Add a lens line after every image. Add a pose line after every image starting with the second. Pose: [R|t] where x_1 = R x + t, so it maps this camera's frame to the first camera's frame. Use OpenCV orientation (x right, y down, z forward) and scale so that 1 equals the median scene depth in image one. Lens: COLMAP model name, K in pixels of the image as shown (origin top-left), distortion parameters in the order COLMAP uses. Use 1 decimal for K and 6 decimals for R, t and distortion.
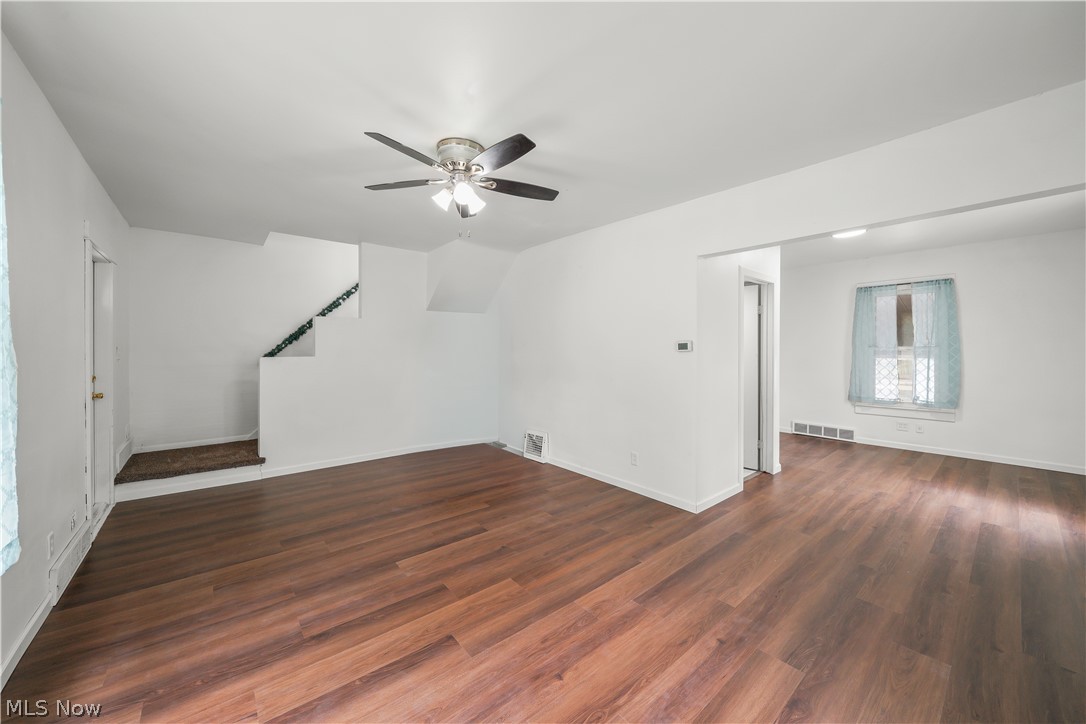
lens RADIAL K [[401.7, 0, 543.0], [0, 401.7, 356.1], [0, 0, 1]] dist [0.000391, 0.000012]
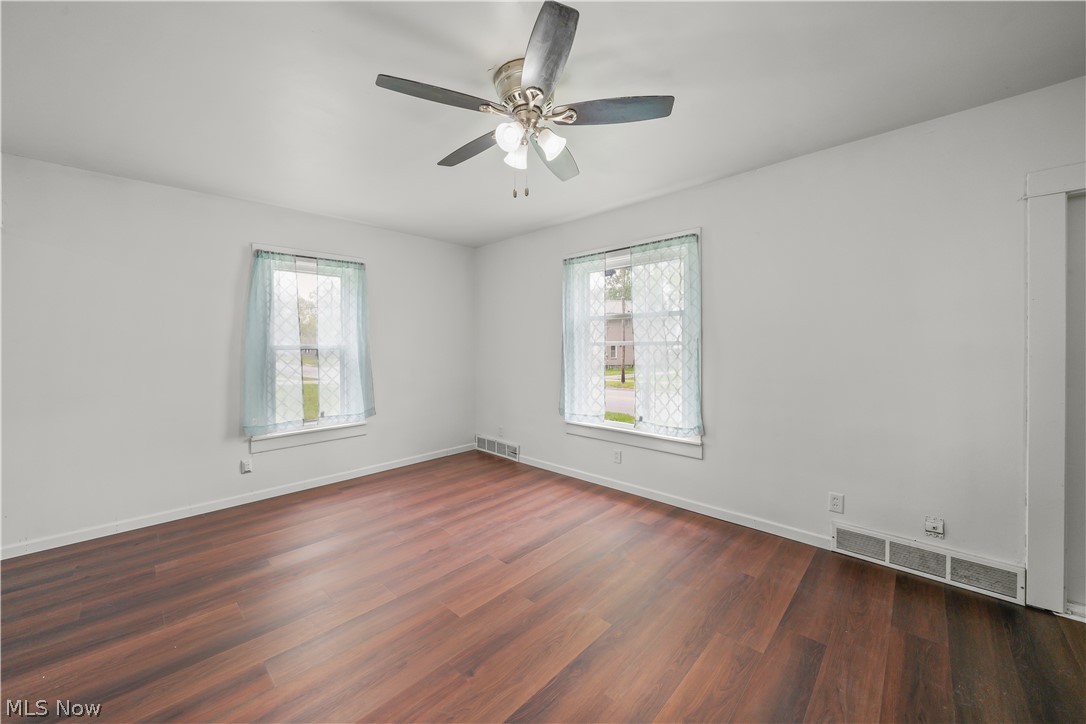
lens RADIAL K [[401.7, 0, 544.9], [0, 401.7, 341.6], [0, 0, 1]] dist [0.000391, 0.000012]
pose [[-0.993424, 0.004262, -0.114414, -0.177464], [0.004105, 0.999990, 0.001608, -0.033405], [0.114420, 0.001128, -0.993432, 2.020094]]
